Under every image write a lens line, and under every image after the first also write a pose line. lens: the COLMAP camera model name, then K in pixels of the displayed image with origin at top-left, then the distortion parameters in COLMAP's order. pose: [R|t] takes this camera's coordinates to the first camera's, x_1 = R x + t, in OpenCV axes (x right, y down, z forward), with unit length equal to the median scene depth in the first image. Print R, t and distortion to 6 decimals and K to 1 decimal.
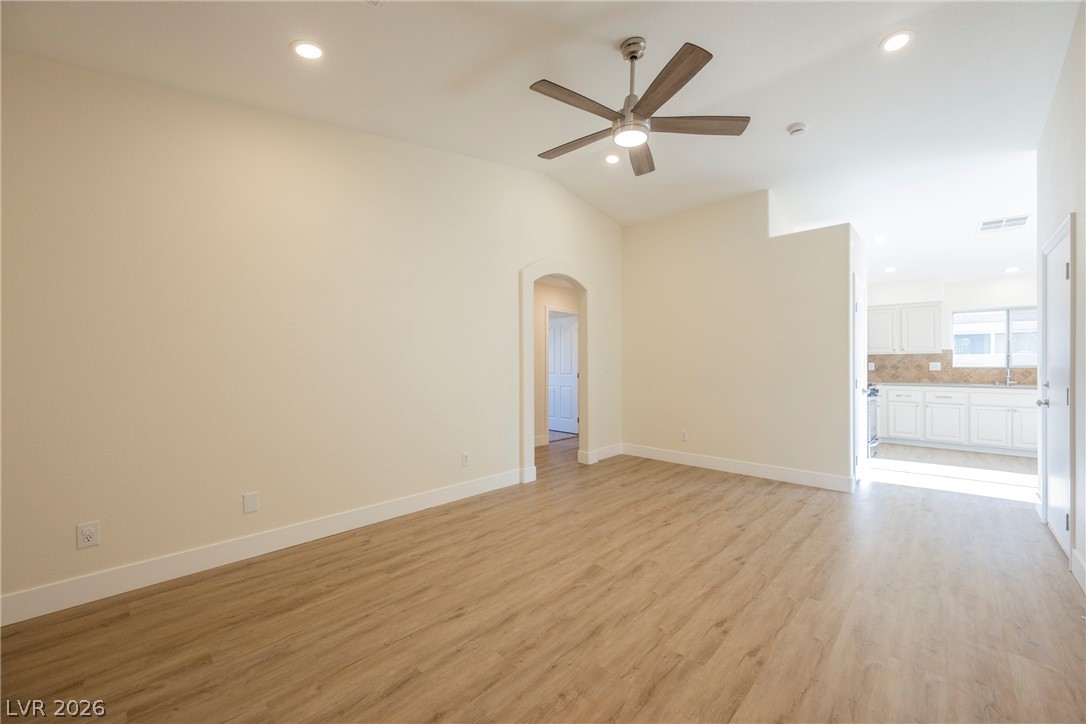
lens RADIAL K [[425.6, 0, 543.0], [0, 425.6, 362.0], [0, 0, 1]] dist [-0.000919, -0.000063]
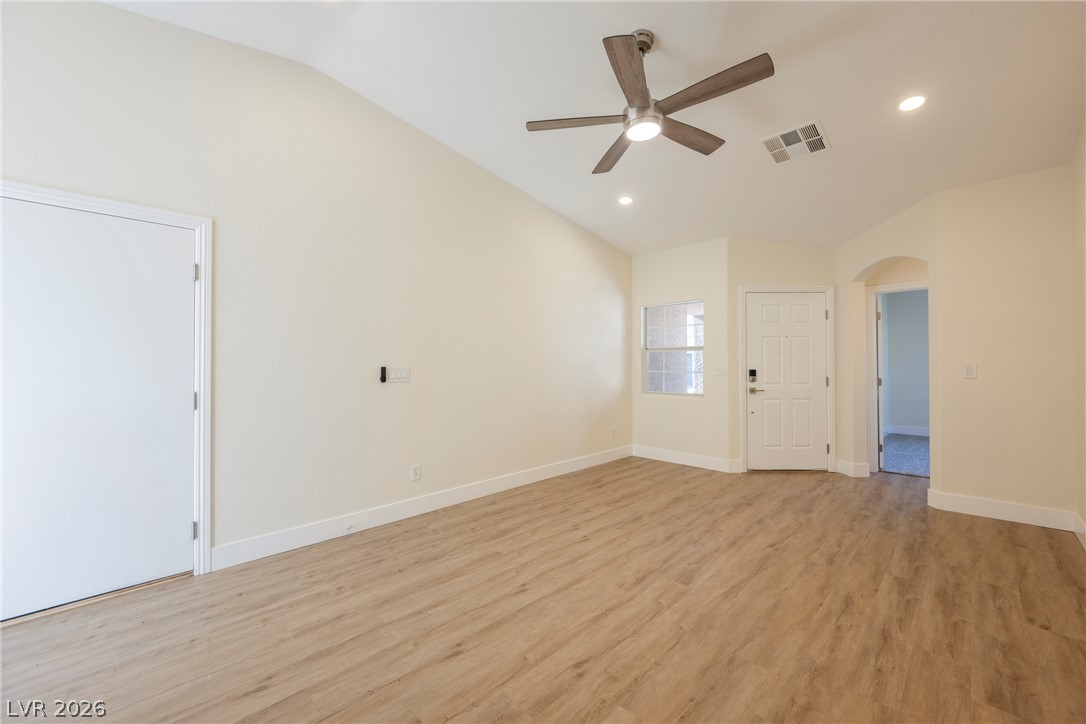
lens RADIAL K [[425.6, 0, 543.0], [0, 425.6, 362.0], [0, 0, 1]] dist [-0.000919, -0.000063]
pose [[-0.999607, 0.007662, 0.026954, 0.387528], [0.007492, 0.999951, -0.006403, 0.002420], [-0.027001, -0.006198, -0.999616, 1.856269]]
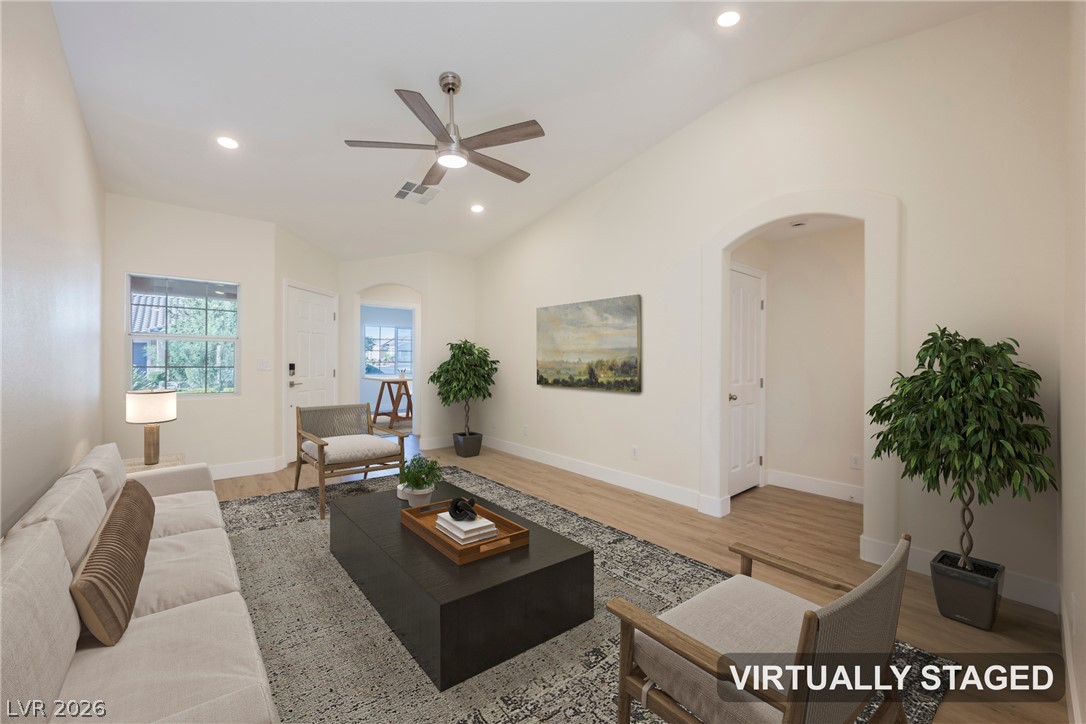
lens RADIAL K [[425.6, 0, 543.0], [0, 425.6, 362.0], [0, 0, 1]] dist [-0.000919, -0.000063]
pose [[-0.099659, 0.014105, -0.994922, 1.245042], [-0.002739, 0.999892, 0.014449, -0.007203], [0.995018, 0.004166, -0.099610, 1.277655]]
